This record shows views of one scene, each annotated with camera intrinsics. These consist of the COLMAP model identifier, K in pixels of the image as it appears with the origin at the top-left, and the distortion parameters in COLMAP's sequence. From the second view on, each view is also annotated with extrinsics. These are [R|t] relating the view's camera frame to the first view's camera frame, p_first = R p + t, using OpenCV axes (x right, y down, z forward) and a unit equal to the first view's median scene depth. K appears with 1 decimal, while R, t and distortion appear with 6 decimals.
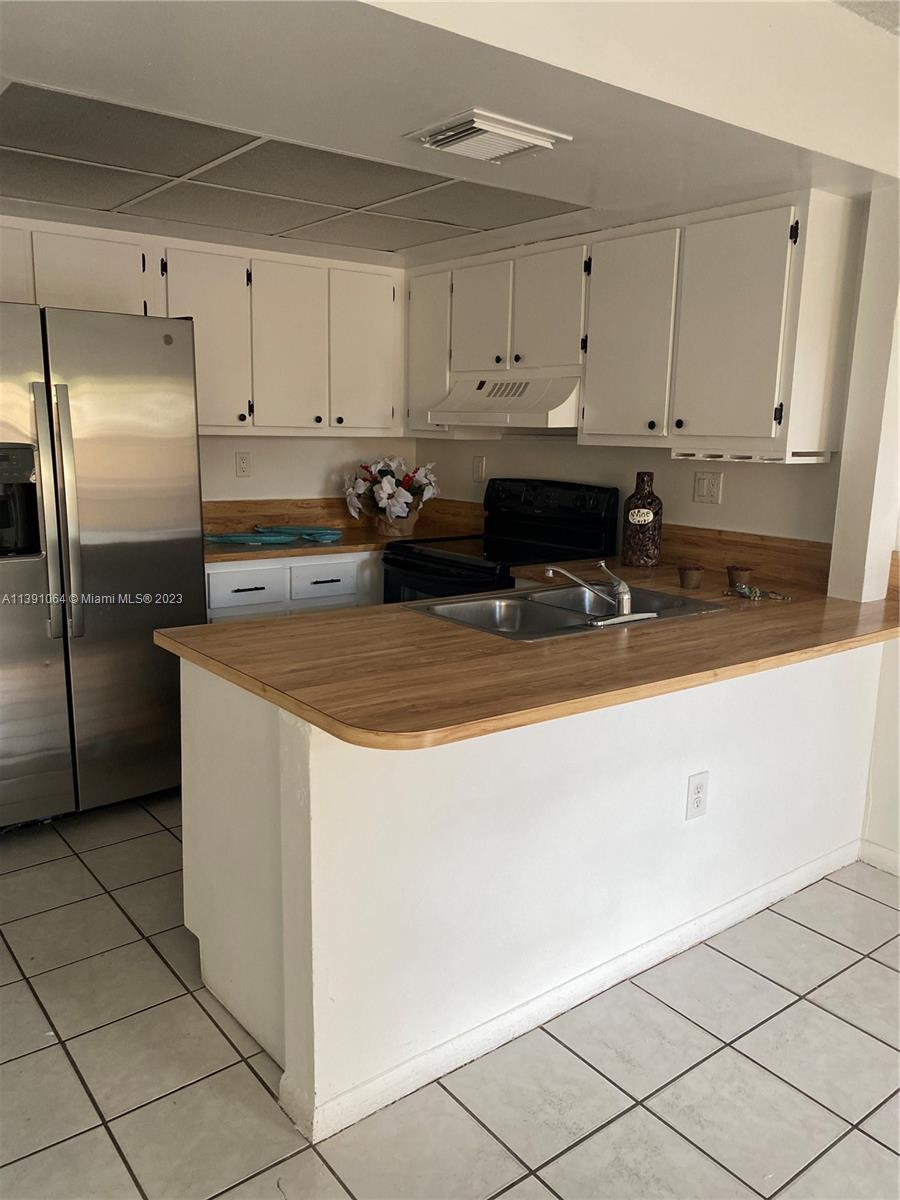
lens RADIAL K [[919.4, 0, 443.0], [0, 919.4, 607.7], [0, 0, 1]] dist [0.134828, -0.327643]
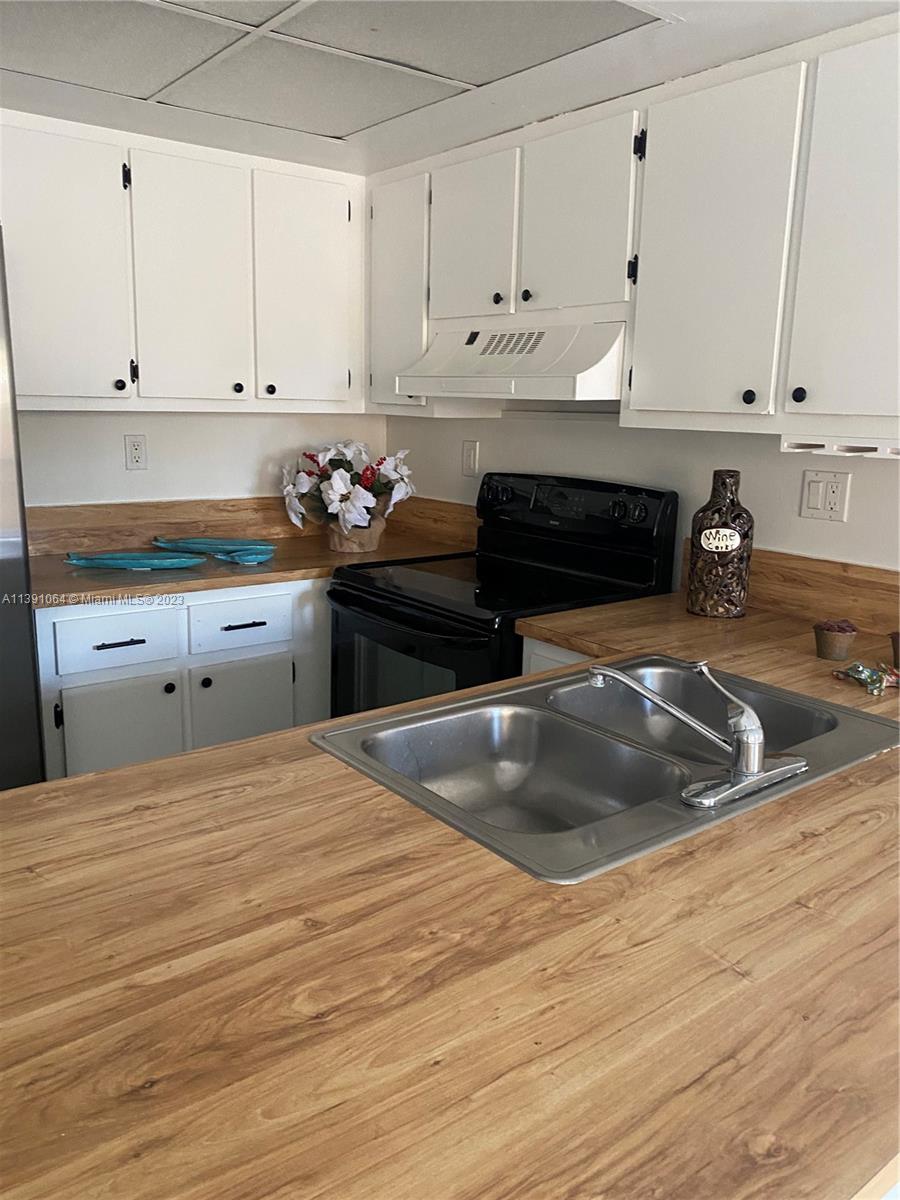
lens RADIAL K [[922.4, 0, 450.0], [0, 922.4, 600.0], [0, 0, 1]] dist [0.069372, -0.130597]
pose [[0.999952, 0.000814, 0.009721, 0.019290], [-0.000985, 0.999845, 0.017570, -0.063244], [-0.009705, -0.017579, 0.999798, 0.333809]]
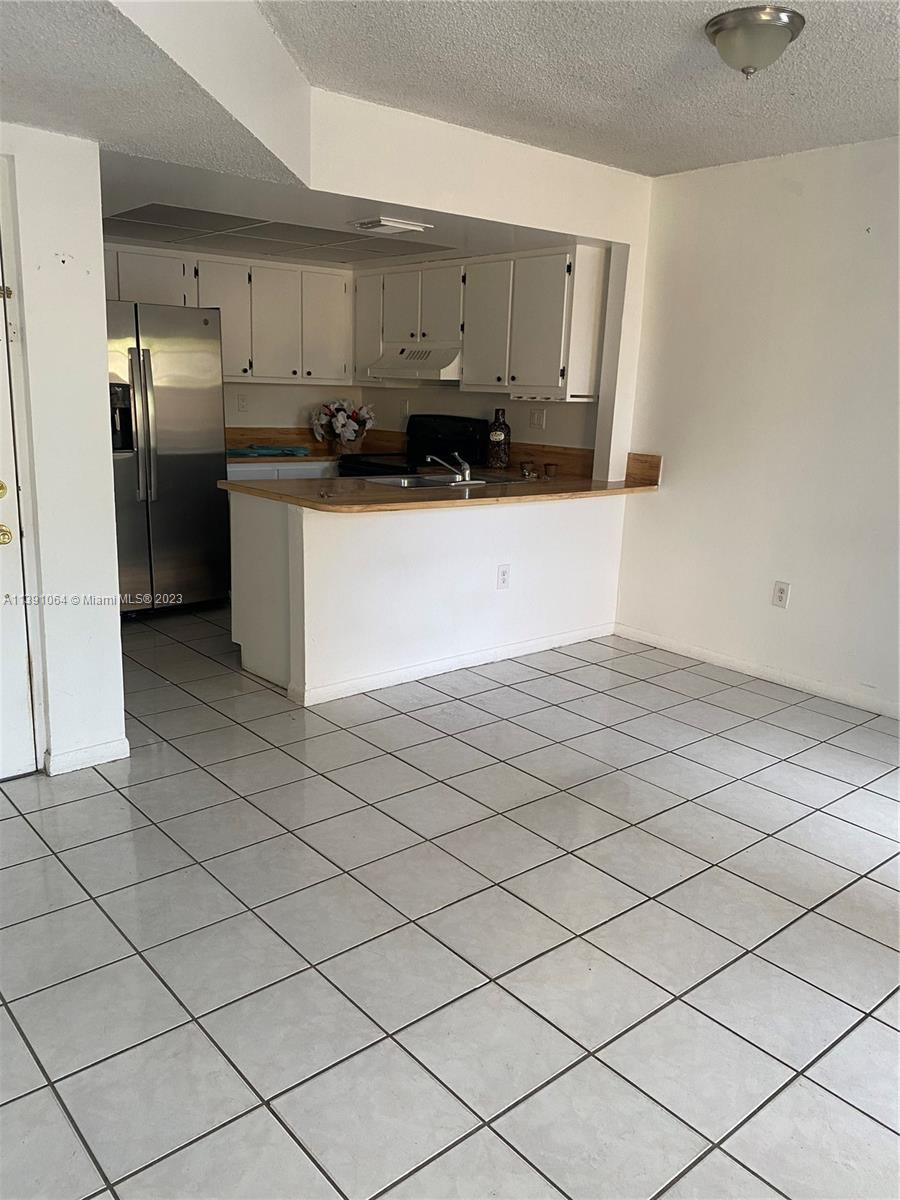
lens RADIAL K [[919.4, 0, 443.0], [0, 919.4, 607.7], [0, 0, 1]] dist [0.134828, -0.327643]
pose [[0.999093, 0.002222, 0.042514, 0.046751], [-0.004049, 0.999070, 0.042931, 0.123389], [-0.042379, -0.043064, 0.998173, -0.583308]]
